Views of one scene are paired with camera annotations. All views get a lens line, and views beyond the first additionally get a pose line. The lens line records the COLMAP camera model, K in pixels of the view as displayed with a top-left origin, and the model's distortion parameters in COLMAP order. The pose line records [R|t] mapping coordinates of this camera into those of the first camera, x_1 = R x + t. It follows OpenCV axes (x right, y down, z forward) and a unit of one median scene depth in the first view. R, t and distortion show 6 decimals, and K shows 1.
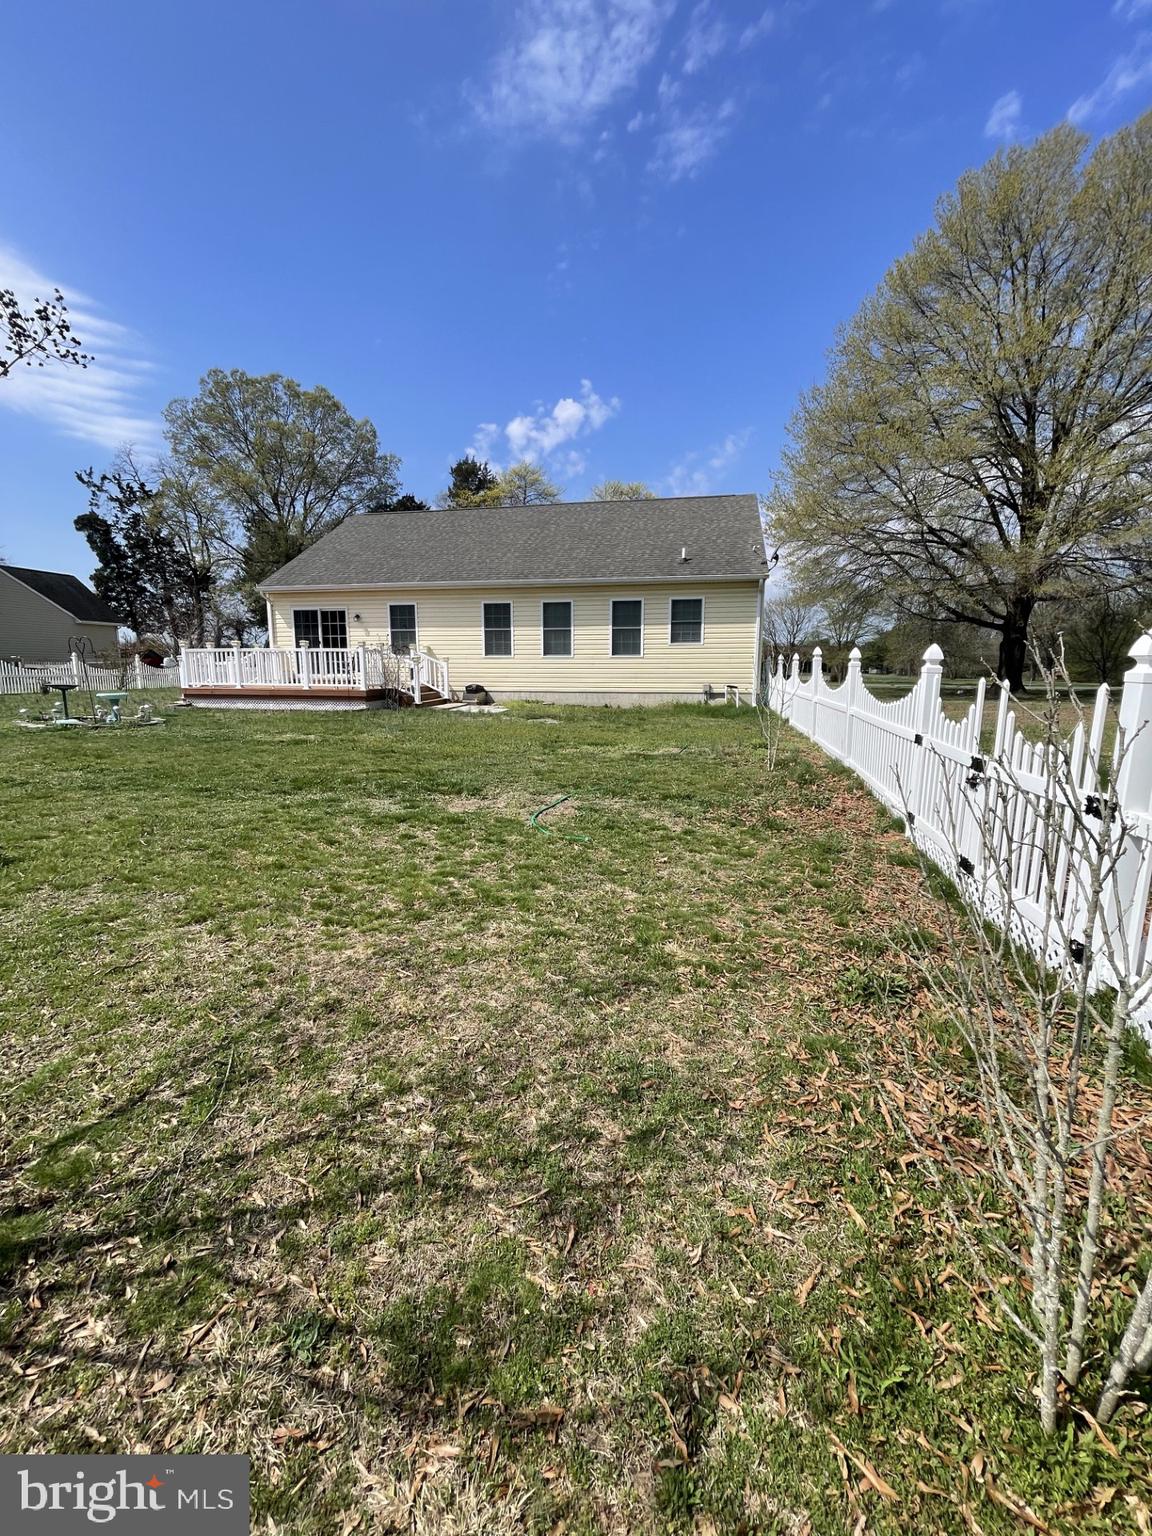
lens RADIAL K [[620.9, 0, 576.0], [0, 620.9, 768.0], [0, 0, 1]] dist [0.001458, -0.000041]
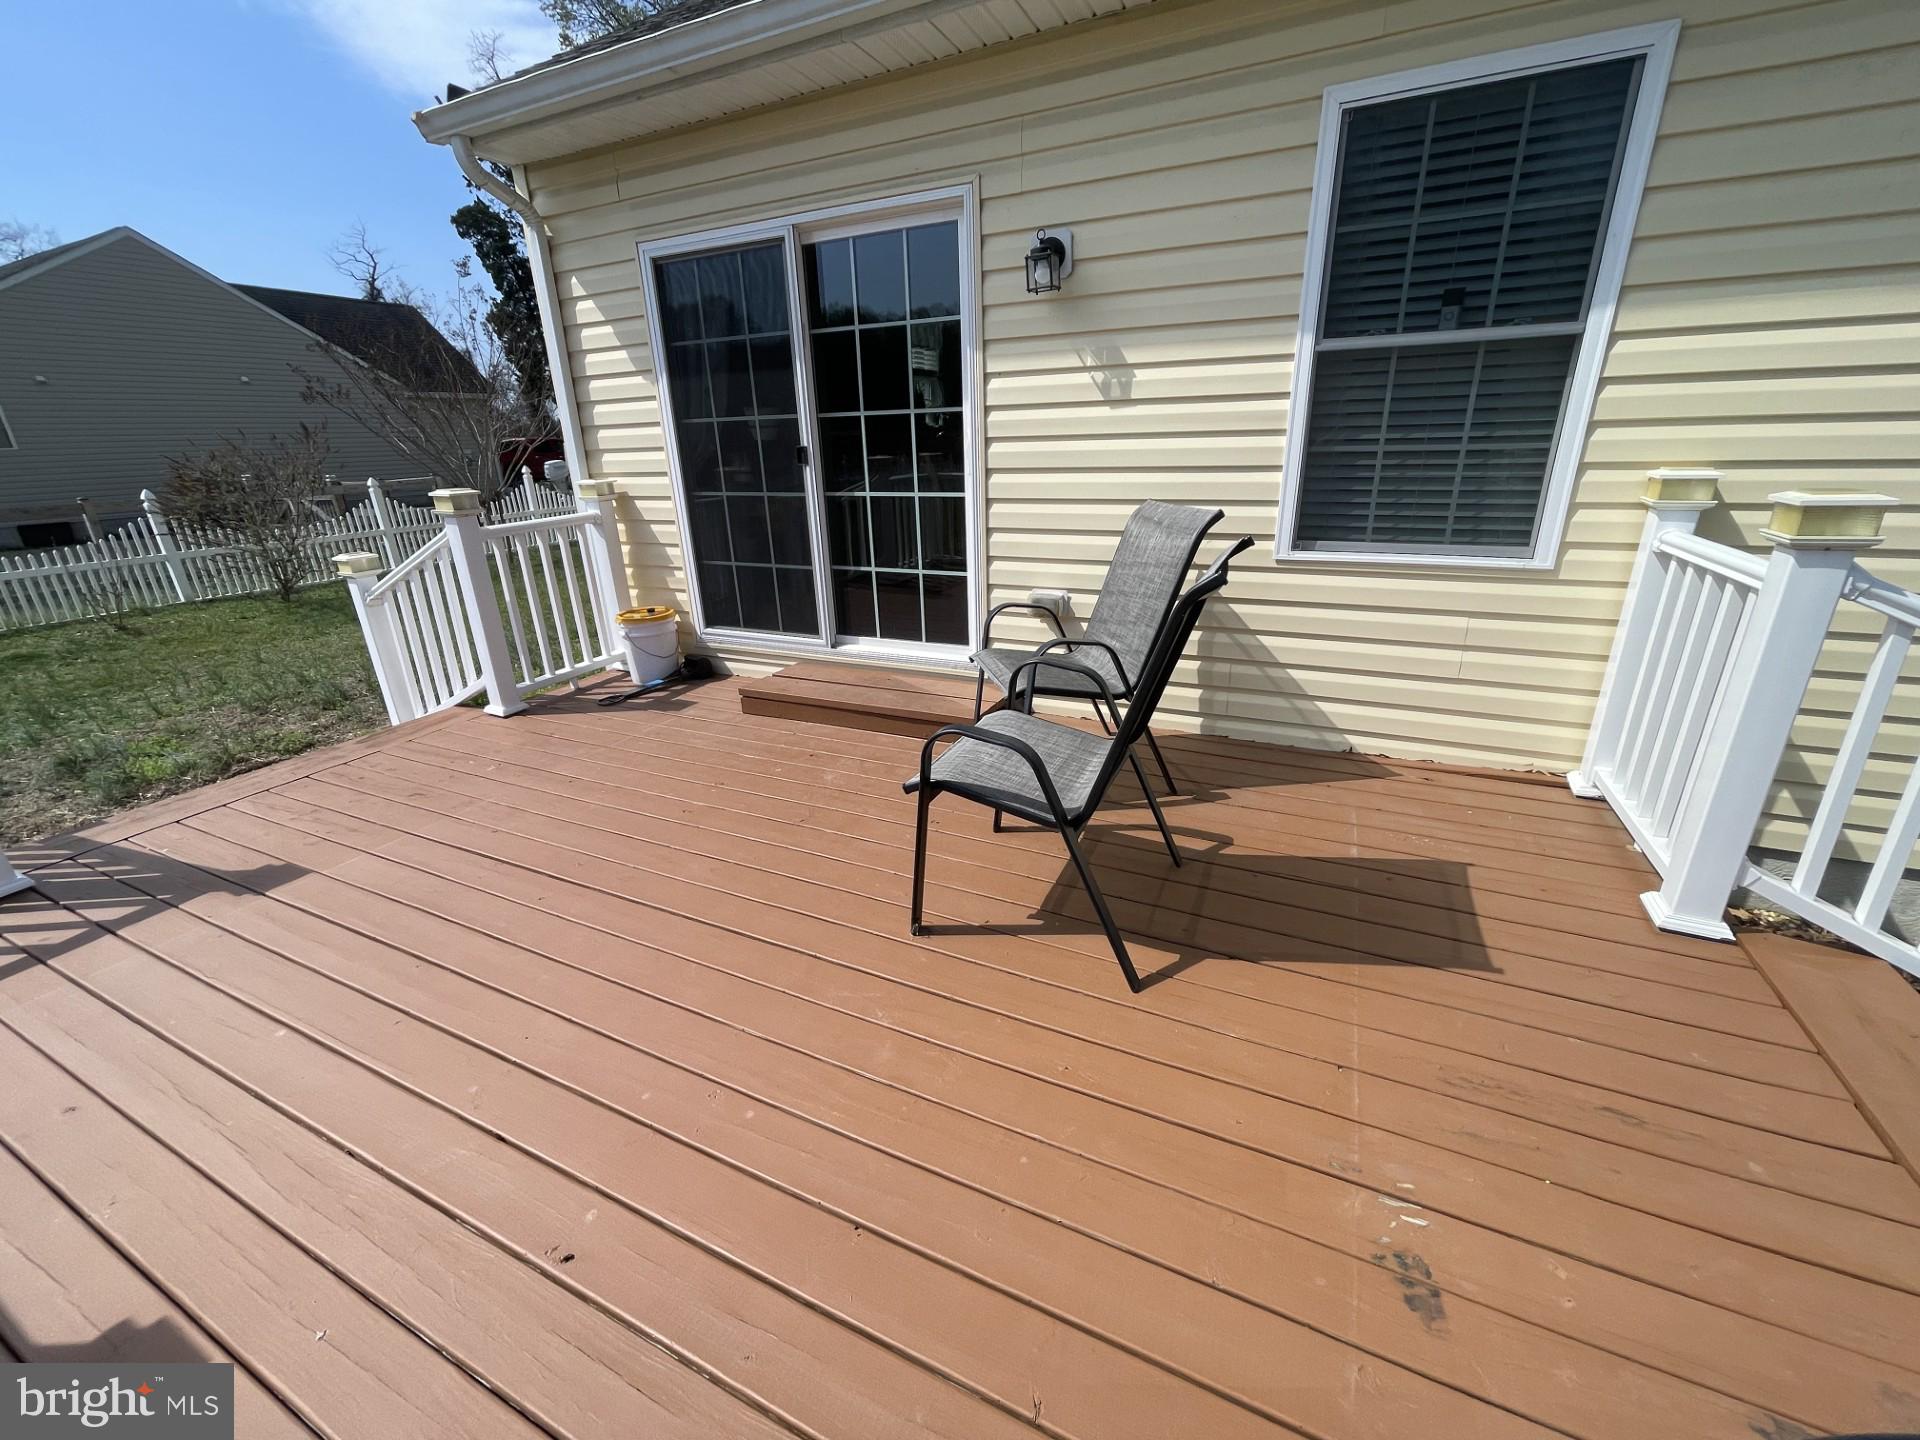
lens RADIAL K [[776.1, 0, 960.0], [0, 776.1, 720.0], [0, 0, 1]] dist [0.001458, -0.000041]
pose [[0.969565, 0.053611, -0.238892, -0.123665], [-0.007236, 0.981581, 0.190911, -0.067640], [0.244727, -0.183372, 0.952094, 0.311359]]
